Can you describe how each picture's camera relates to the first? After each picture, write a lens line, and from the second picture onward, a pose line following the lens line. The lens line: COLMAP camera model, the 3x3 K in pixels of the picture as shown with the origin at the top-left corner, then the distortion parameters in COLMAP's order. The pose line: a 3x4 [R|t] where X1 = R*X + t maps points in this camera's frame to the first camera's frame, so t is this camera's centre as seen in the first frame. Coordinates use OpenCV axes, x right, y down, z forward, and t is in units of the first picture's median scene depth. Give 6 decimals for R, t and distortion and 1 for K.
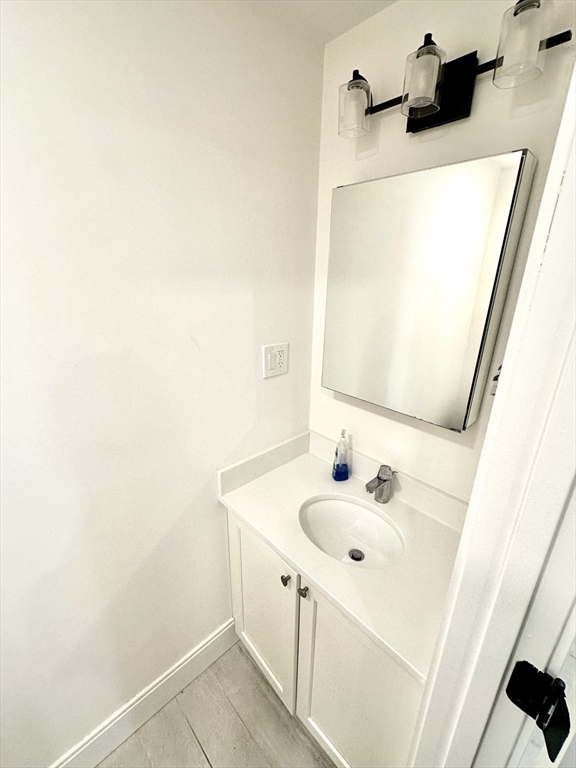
lens RADIAL K [[310.1, 0, 287.9], [0, 310.1, 380.8], [0, 0, 1]] dist [0.000642, 0.000110]
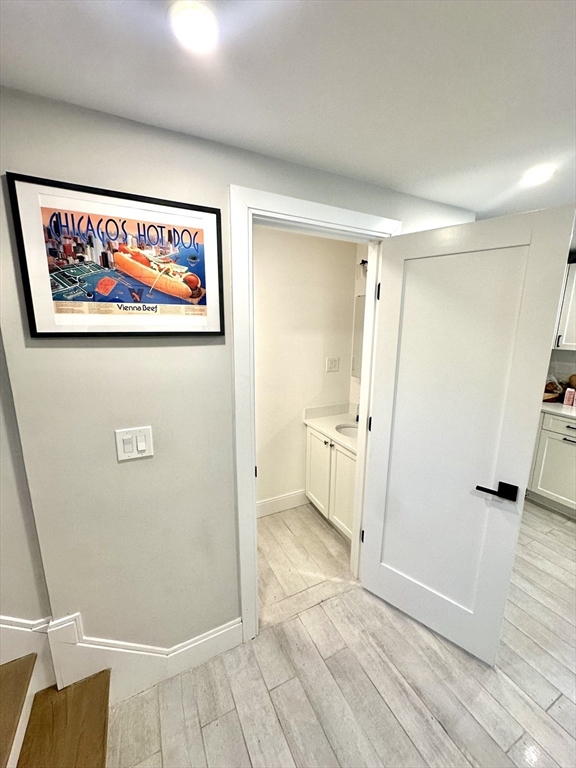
lens RADIAL K [[310.1, 0, 290.4], [0, 310.1, 385.8], [0, 0, 1]] dist [0.000642, 0.000110]
pose [[0.957233, 0.046214, -0.285603, 0.322997], [-0.082827, 0.989616, -0.117472, 0.382568], [0.277209, 0.136104, 0.951121, -1.224264]]
